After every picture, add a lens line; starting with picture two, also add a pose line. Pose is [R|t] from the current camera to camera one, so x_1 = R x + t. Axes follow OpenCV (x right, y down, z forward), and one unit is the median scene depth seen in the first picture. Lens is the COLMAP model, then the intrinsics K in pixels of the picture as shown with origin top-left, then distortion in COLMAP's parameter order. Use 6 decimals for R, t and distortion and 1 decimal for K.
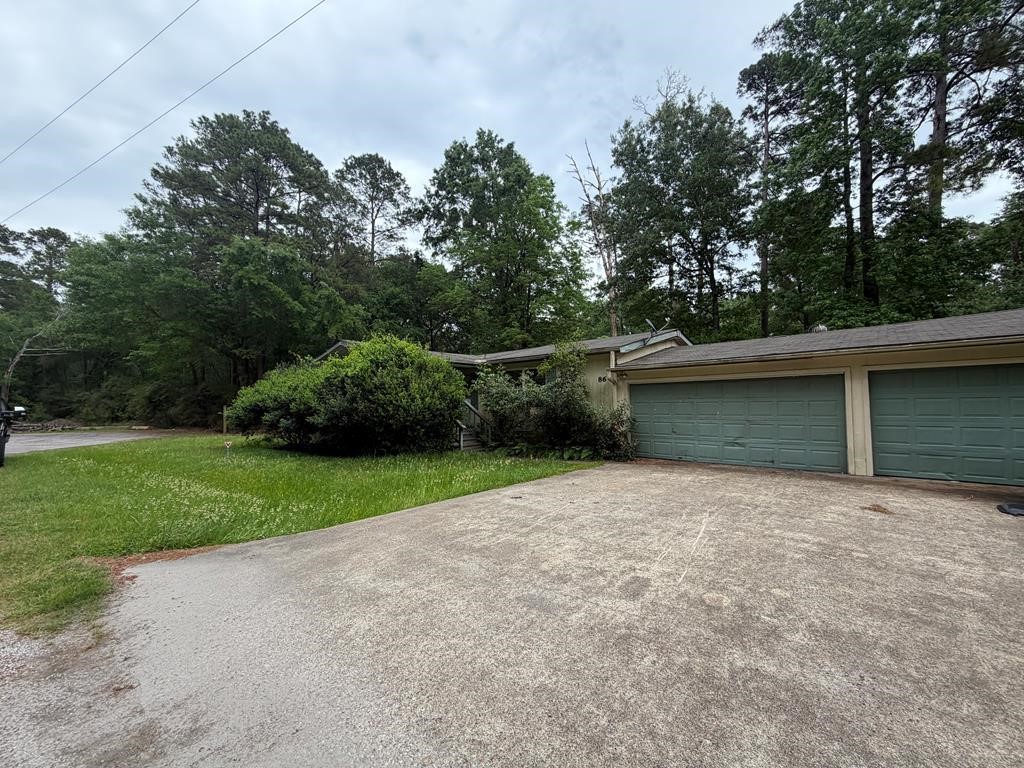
lens RADIAL K [[409.3, 0, 510.3], [0, 409.3, 383.8], [0, 0, 1]] dist [0.000591, -0.000452]
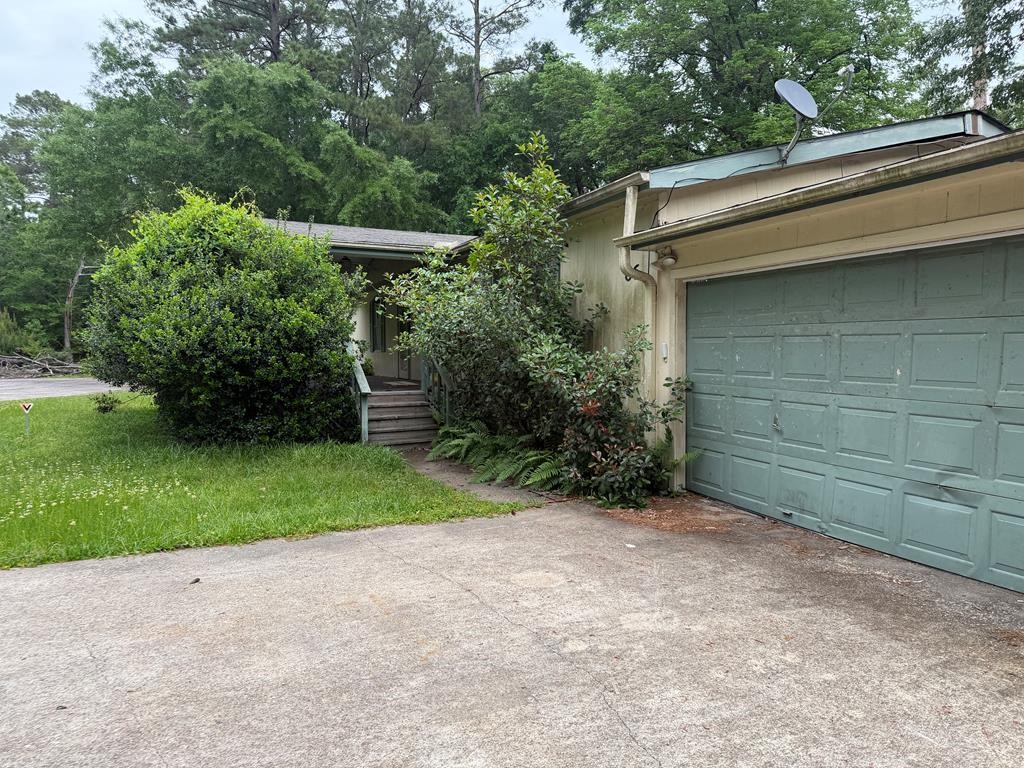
lens RADIAL K [[716.8, 0, 512.0], [0, 716.8, 384.0], [0, 0, 1]] dist [0.049203, -0.053736]
pose [[0.908642, 0.028654, -0.416591, 0.371438], [0.016524, 0.994394, 0.104438, 0.017878], [0.417248, -0.101780, 0.903075, 0.352691]]
